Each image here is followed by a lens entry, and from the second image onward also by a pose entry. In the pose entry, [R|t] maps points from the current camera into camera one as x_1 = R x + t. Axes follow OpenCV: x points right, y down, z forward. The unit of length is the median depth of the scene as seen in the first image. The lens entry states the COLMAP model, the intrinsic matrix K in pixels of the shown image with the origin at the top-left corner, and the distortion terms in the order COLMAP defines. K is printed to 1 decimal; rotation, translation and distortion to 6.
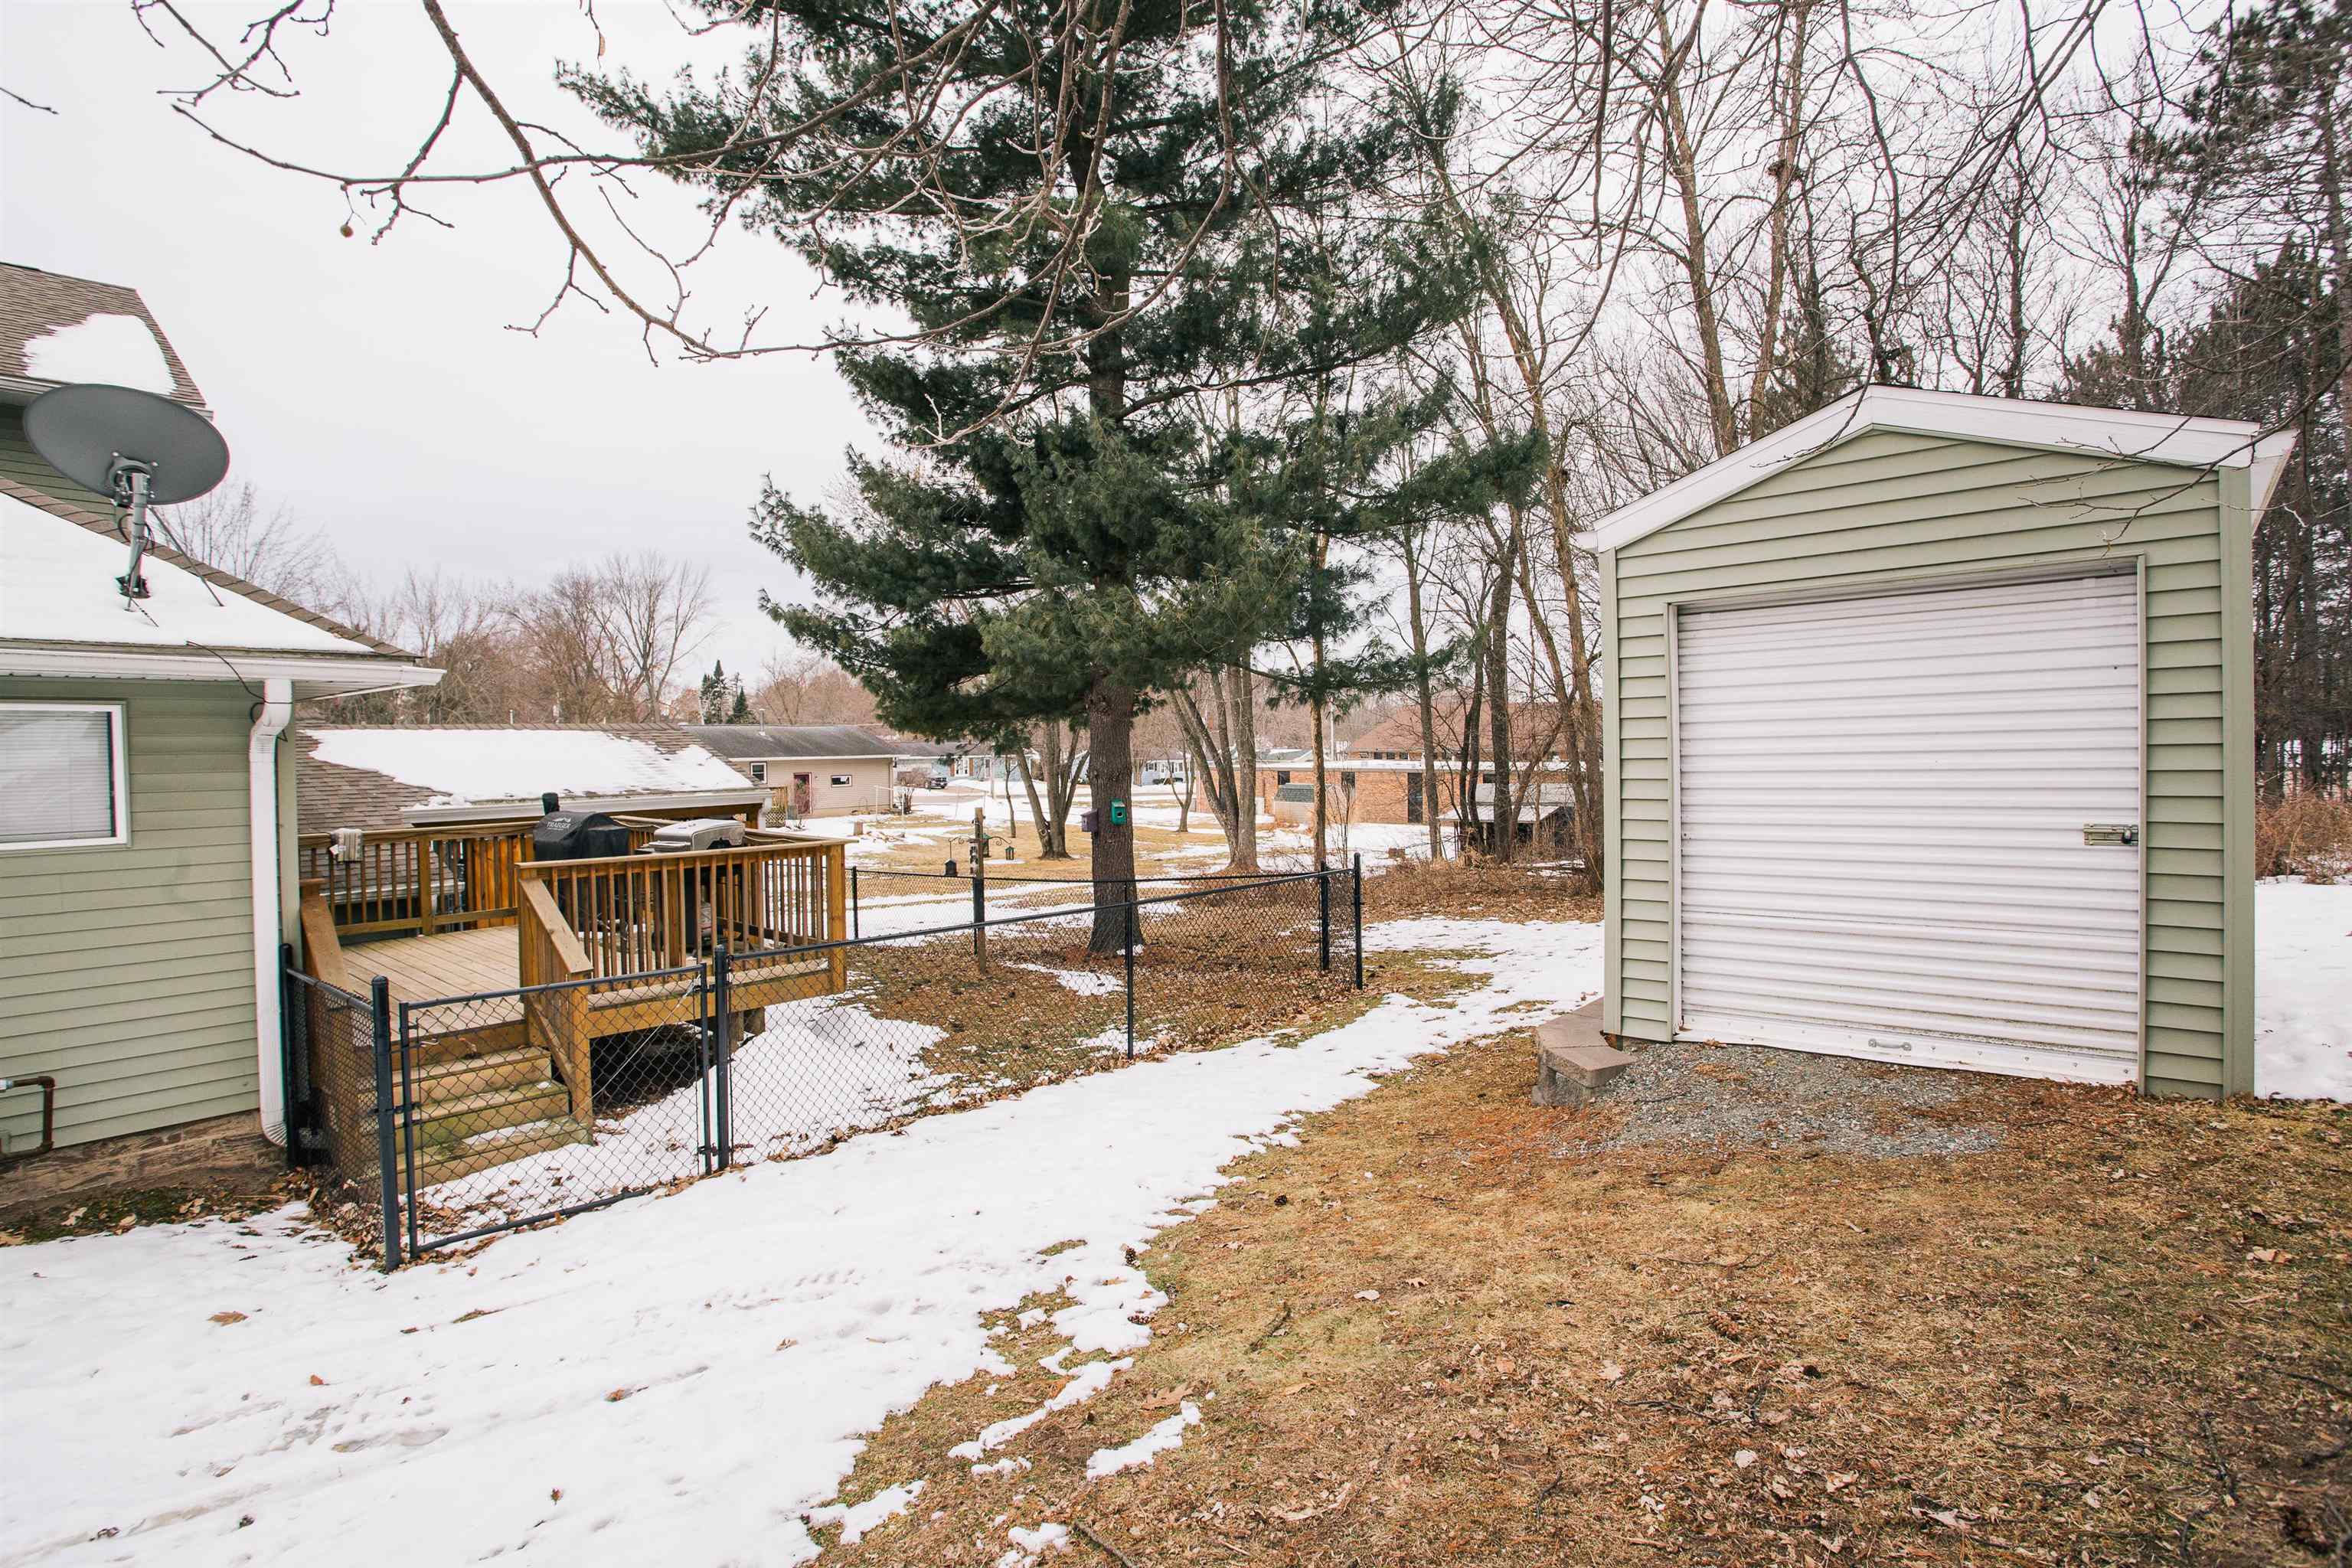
lens RADIAL K [[1159.2, 0, 1181.9], [0, 1159.2, 773.1], [0, 0, 1]] dist [-0.060686, 0.021108]
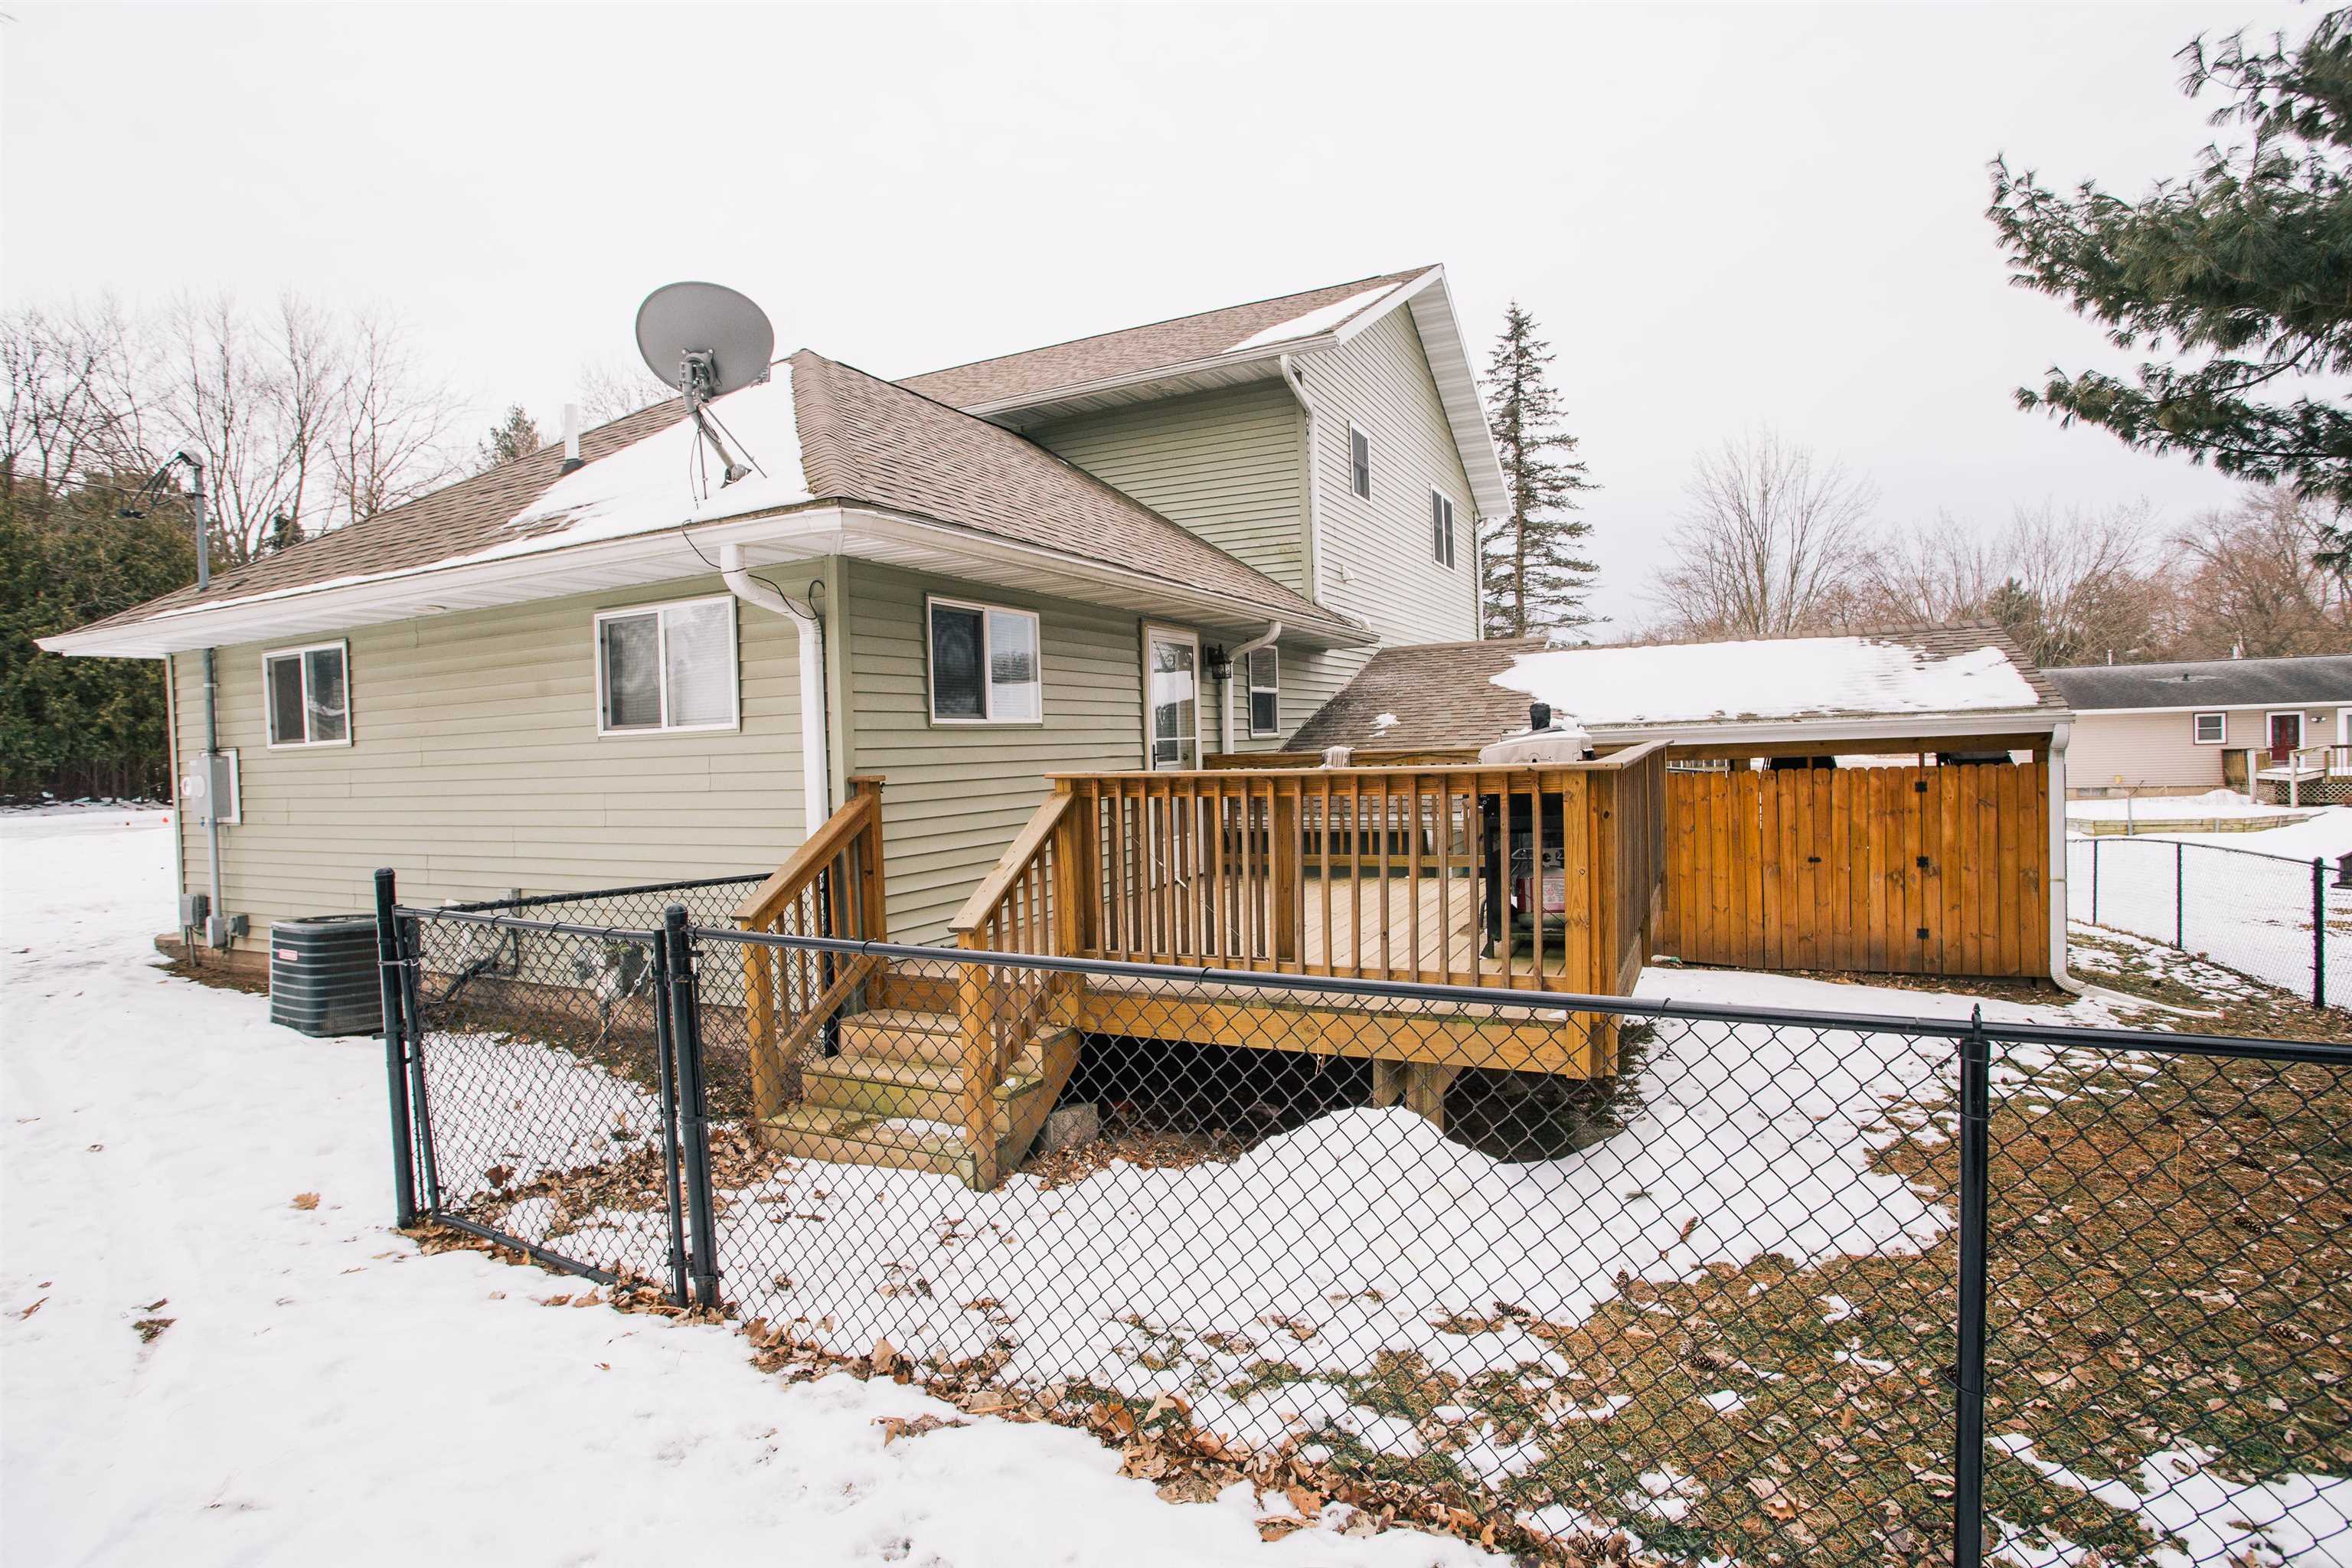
lens RADIAL K [[1159.2, 0, 1170.0], [0, 1159.2, 771.3], [0, 0, 1]] dist [-0.060686, 0.021108]
pose [[0.263040, 0.022329, -0.964527, 0.133281], [0.003991, 0.999698, 0.024231, 0.058903], [0.964777, -0.010223, 0.262872, 0.815297]]
